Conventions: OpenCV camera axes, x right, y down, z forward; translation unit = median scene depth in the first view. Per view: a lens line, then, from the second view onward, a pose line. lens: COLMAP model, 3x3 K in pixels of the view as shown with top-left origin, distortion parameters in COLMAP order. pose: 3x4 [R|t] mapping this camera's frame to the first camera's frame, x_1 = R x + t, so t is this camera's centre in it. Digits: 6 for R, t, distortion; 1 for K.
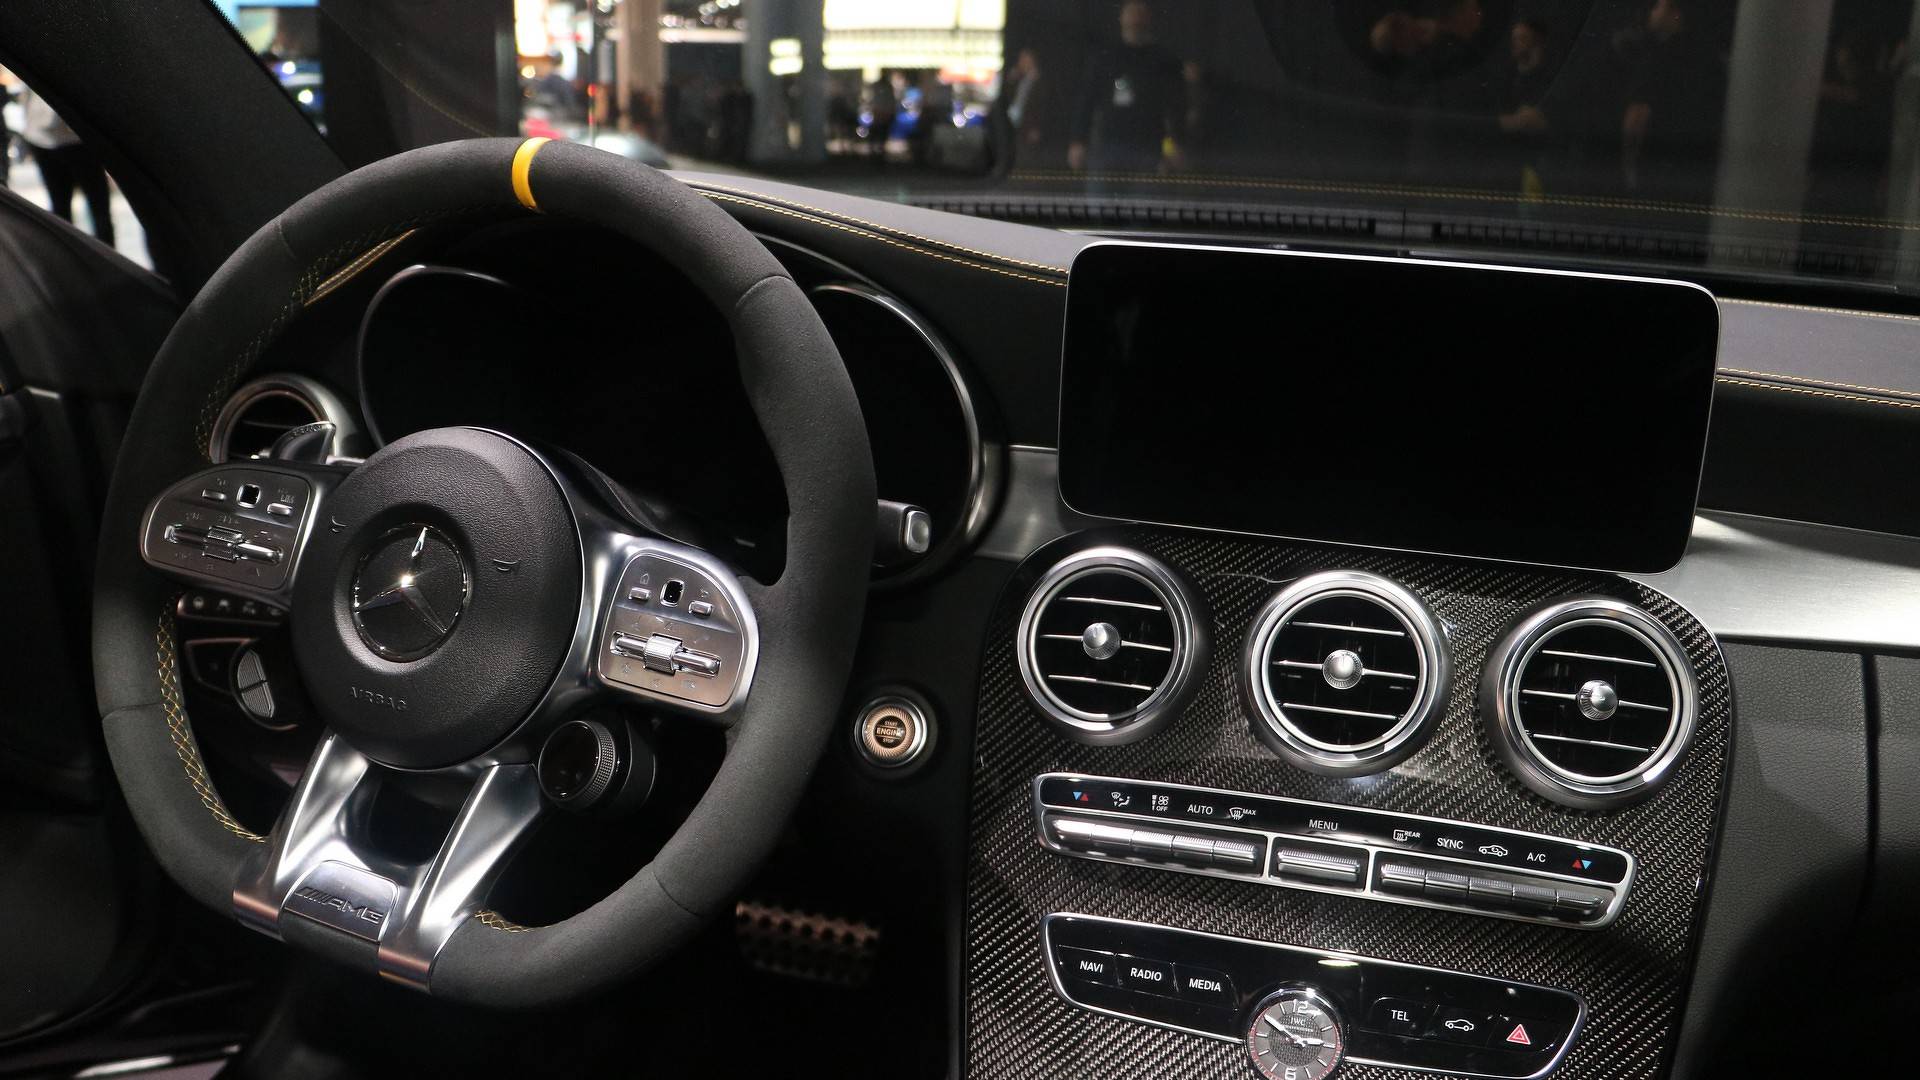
lens RADIAL K [[1613.7, 0, 960.0], [0, 1613.7, 540.0], [0, 0, 1]] dist [-0.187695, 0.187468]
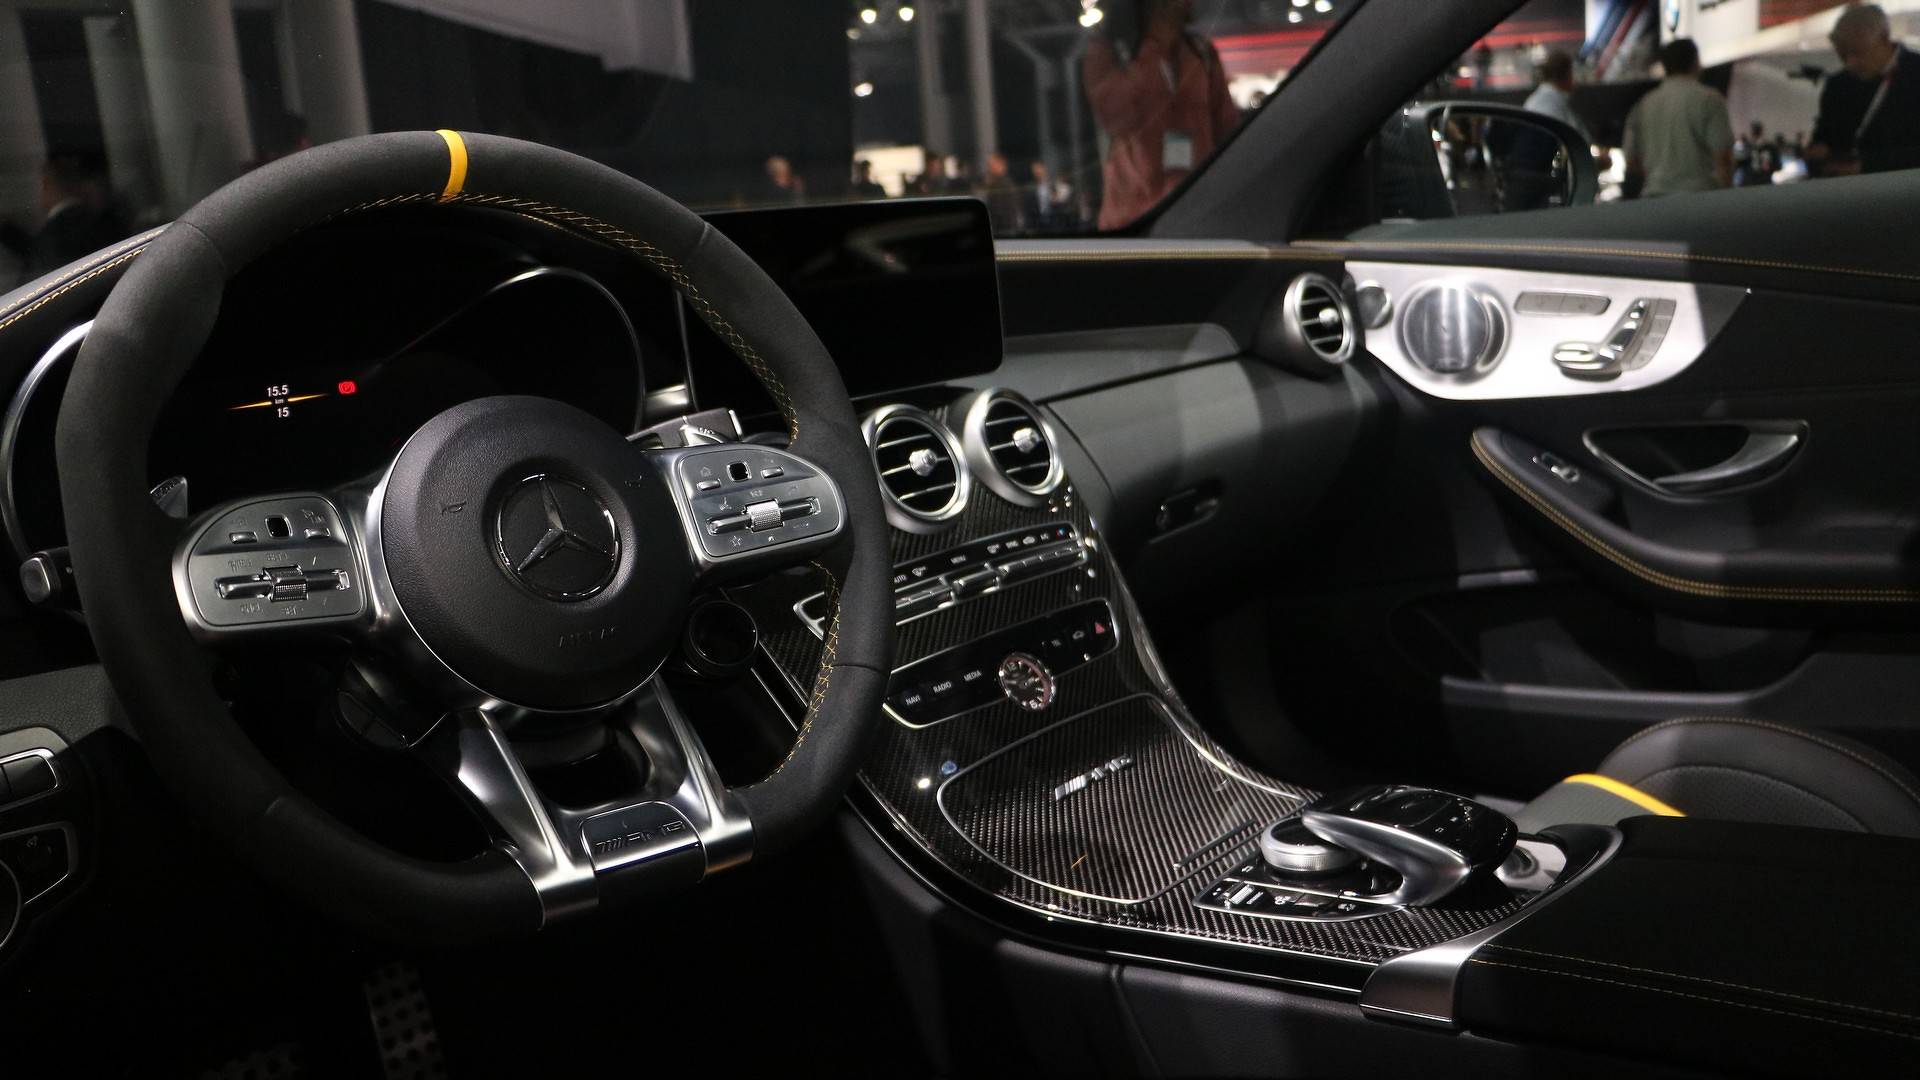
lens RADIAL K [[1613.7, 0, 960.0], [0, 1613.7, 540.0], [0, 0, 1]] dist [-0.187695, 0.187468]
pose [[0.415680, -0.261821, 0.871011, -1.161875], [0.225462, 0.957441, 0.180202, -0.125343], [-0.881123, 0.121474, 0.457020, 0.286261]]
